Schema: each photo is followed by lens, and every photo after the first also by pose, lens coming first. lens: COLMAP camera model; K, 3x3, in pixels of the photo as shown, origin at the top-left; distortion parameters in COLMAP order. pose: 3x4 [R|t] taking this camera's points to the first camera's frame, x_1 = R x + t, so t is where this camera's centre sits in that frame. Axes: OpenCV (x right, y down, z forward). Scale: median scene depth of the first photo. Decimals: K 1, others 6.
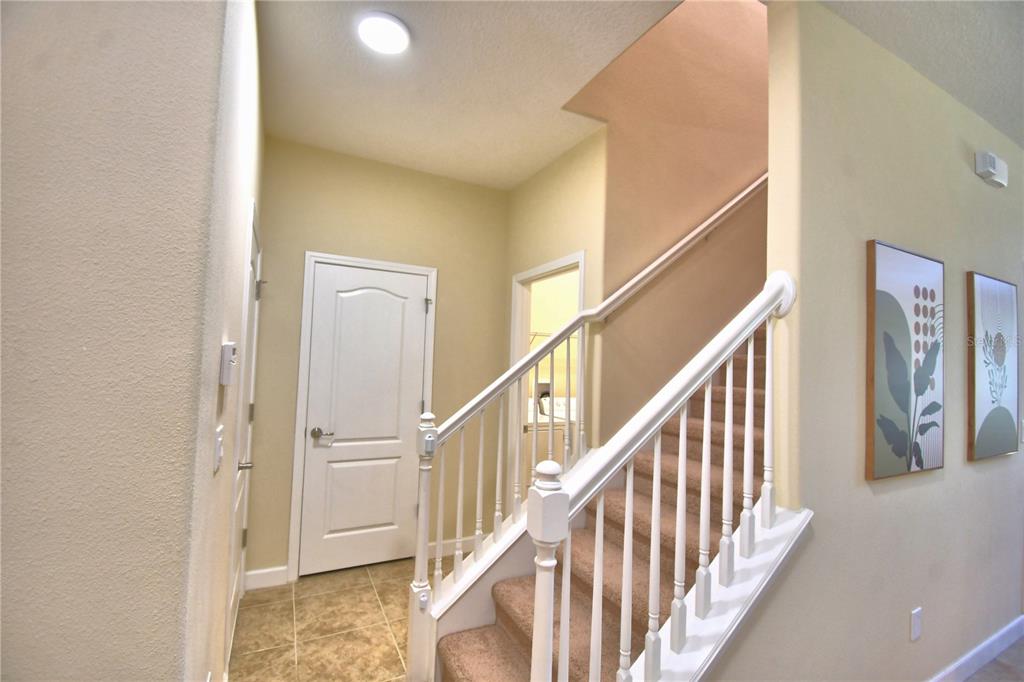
lens RADIAL K [[444.0, 0, 512.0], [0, 444.0, 341.0], [0, 0, 1]] dist [0.029352, 0.000042]
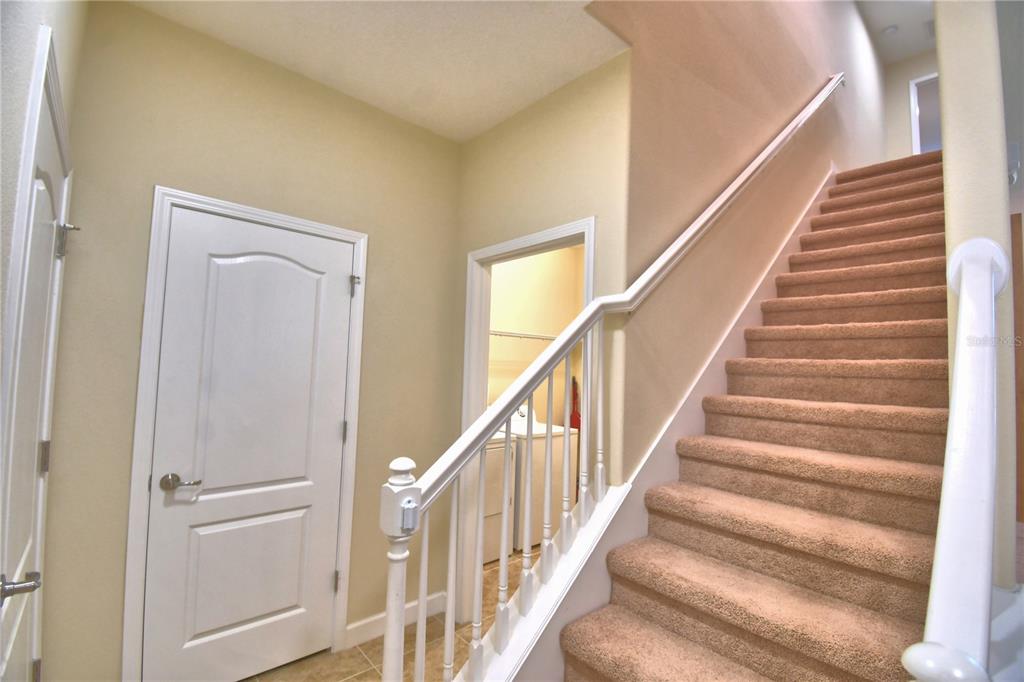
lens RADIAL K [[447.8, 0, 512.0], [0, 447.8, 341.0], [0, 0, 1]] dist [0.011616, -0.015831]
pose [[0.966841, 0.013271, 0.255036, -0.142493], [-0.012978, 0.999912, -0.002831, 0.006576], [-0.255051, -0.000573, 0.966927, 0.283835]]
